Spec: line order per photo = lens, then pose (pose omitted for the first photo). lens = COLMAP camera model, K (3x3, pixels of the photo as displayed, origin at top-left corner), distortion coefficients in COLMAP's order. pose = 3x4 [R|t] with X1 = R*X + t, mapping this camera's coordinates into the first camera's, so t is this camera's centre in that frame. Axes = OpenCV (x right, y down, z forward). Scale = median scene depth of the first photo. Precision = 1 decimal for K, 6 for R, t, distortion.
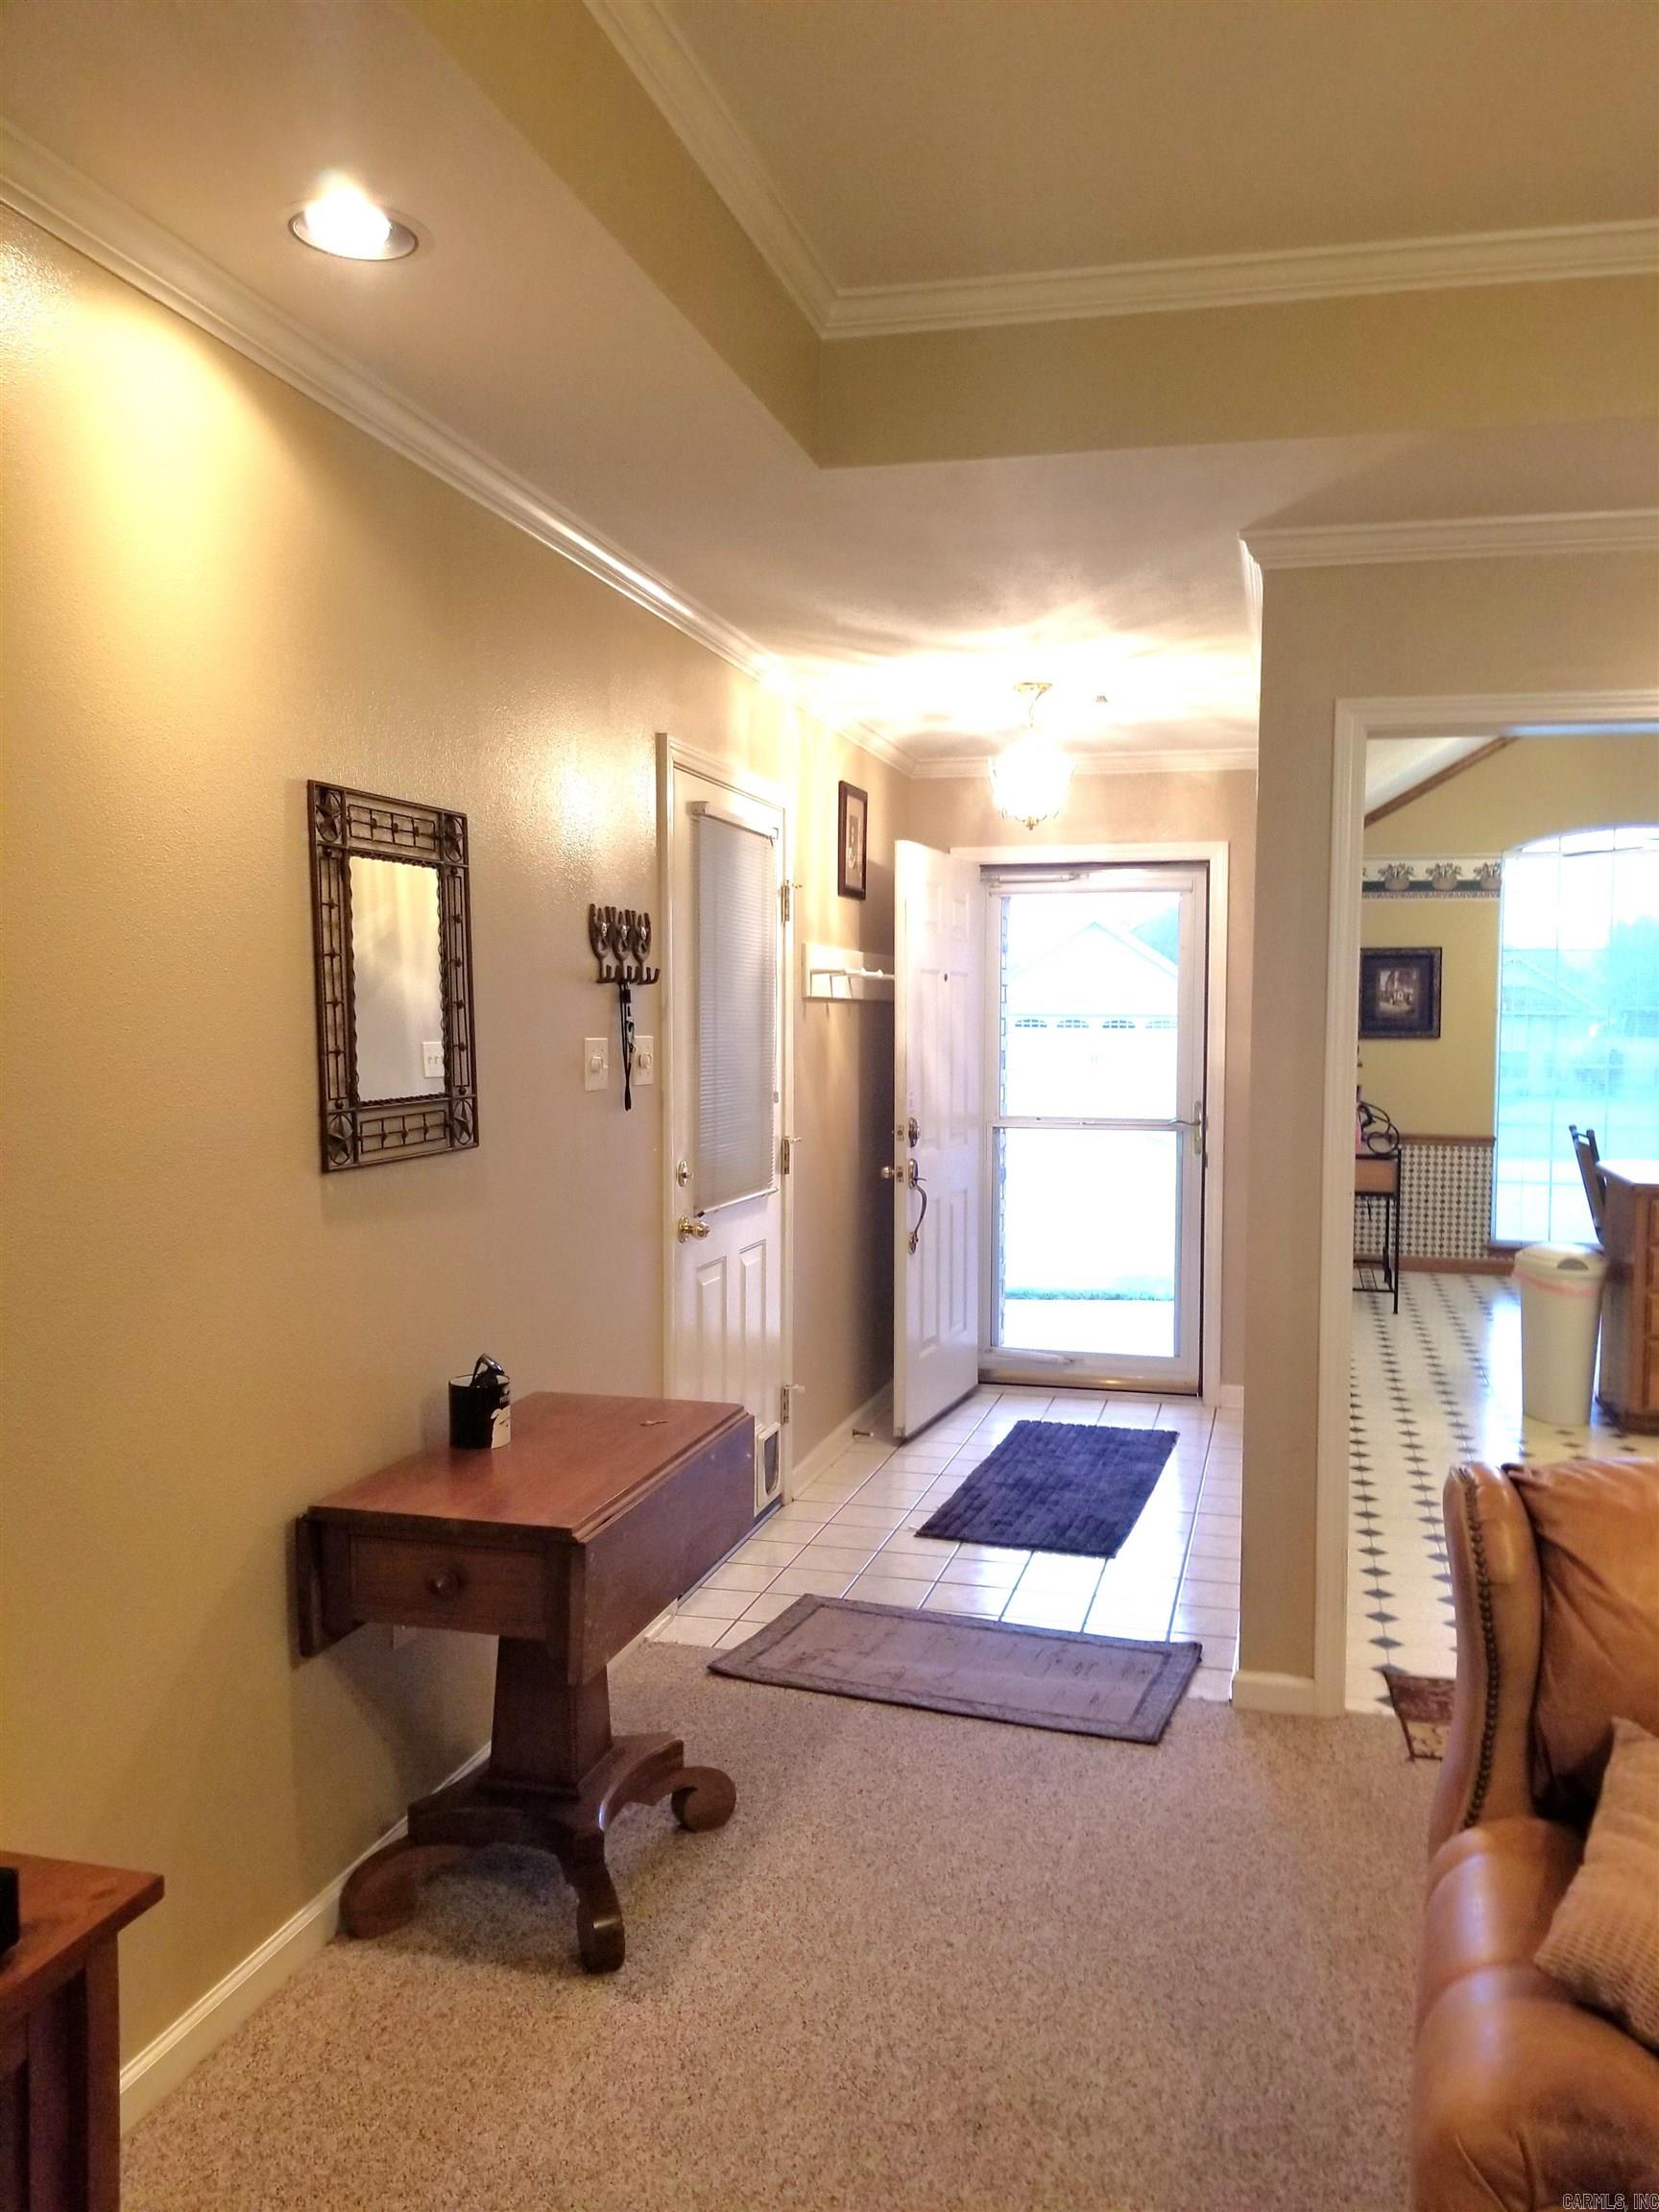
lens RADIAL K [[1715.4, 0, 882.7], [0, 1715.4, 1150.3], [0, 0, 1]] dist [0.097166, -0.219645]
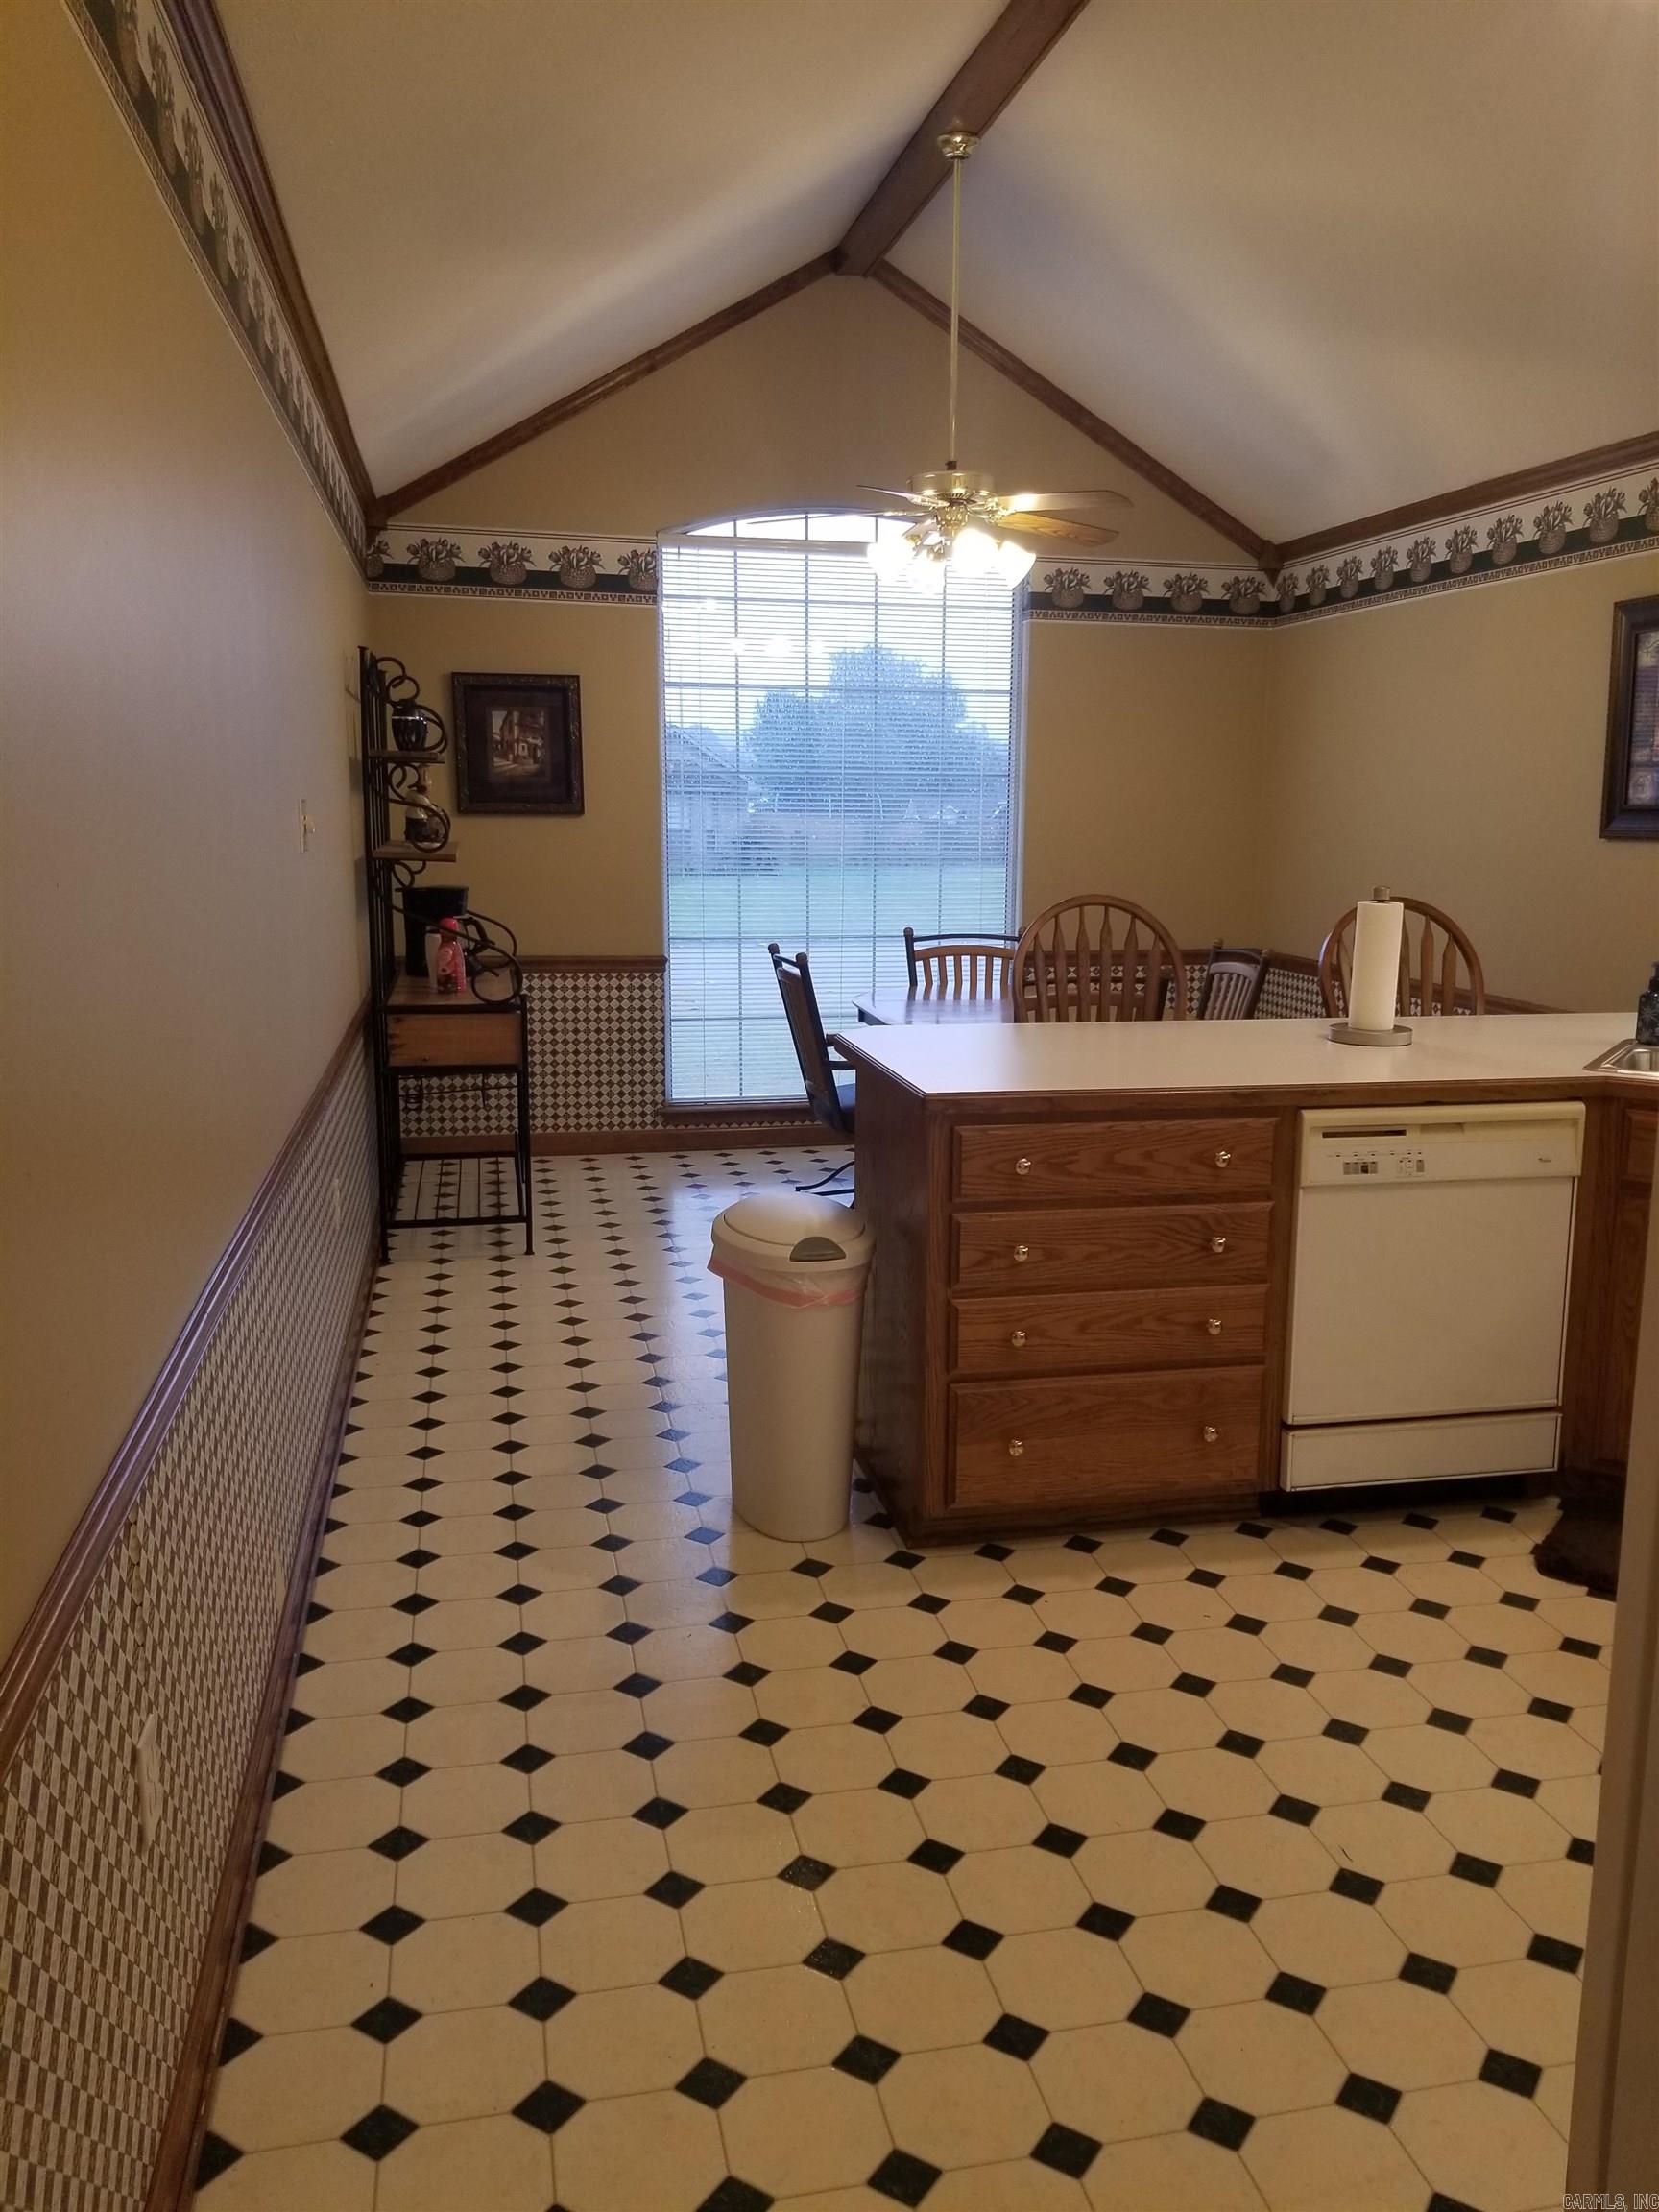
lens RADIAL K [[1744.5, 0, 829.5], [0, 1744.5, 1106.0], [0, 0, 1]] dist [0.061673, -0.120229]
pose [[0.906639, -0.072084, 0.415704, 0.291482], [0.030132, 0.993843, 0.106617, -0.052898], [-0.420830, -0.084137, 0.903229, 0.826826]]
